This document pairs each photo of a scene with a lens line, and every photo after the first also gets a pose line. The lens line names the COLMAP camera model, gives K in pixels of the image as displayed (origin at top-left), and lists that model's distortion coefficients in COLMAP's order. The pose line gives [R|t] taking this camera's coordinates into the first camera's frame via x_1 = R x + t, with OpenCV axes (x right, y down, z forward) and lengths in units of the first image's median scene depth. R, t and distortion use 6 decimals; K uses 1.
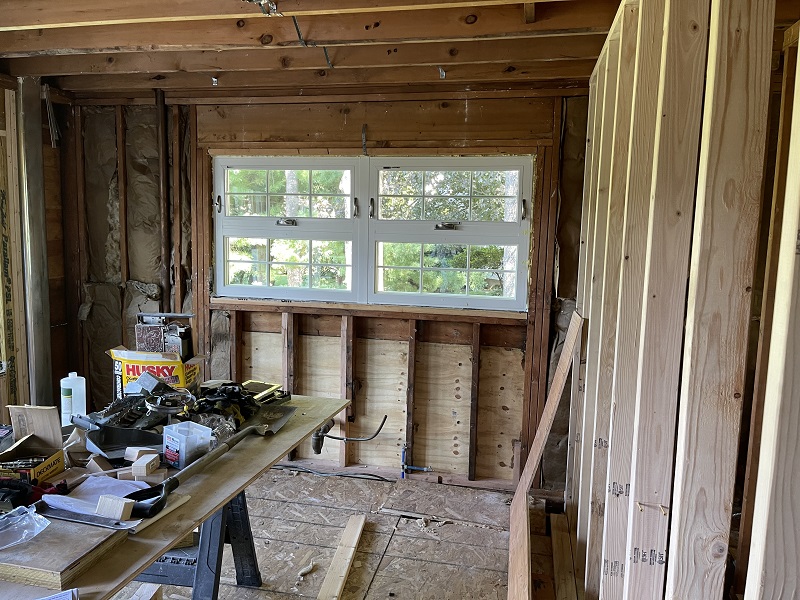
lens RADIAL K [[605.5, 0, 399.1], [0, 605.5, 297.8], [0, 0, 1]] dist [0.095483, -0.137542]
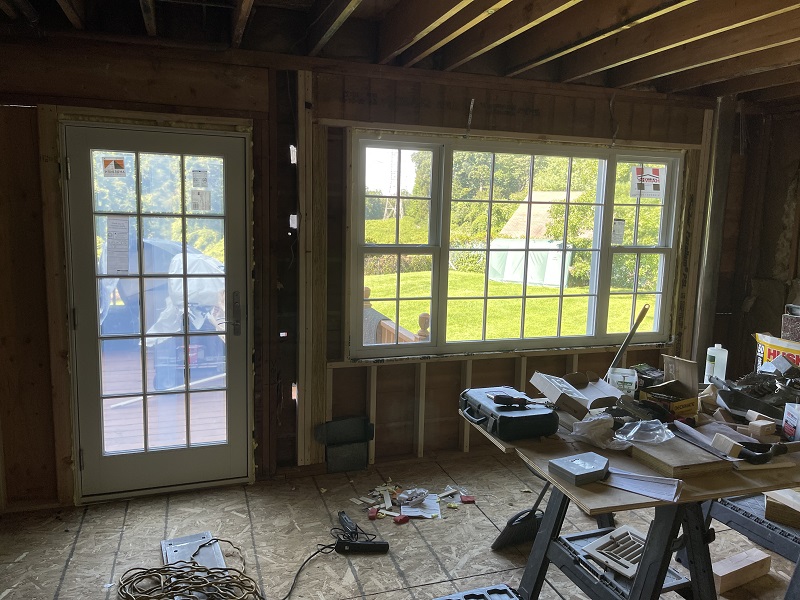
lens RADIAL K [[605.5, 0, 399.1], [0, 605.5, 297.8], [0, 0, 1]] dist [0.095483, -0.137542]
pose [[0.518990, 0.108975, -0.847805, 0.162483], [-0.113123, 0.991872, 0.058244, 0.033342], [0.847262, 0.065678, 0.527099, -0.177817]]
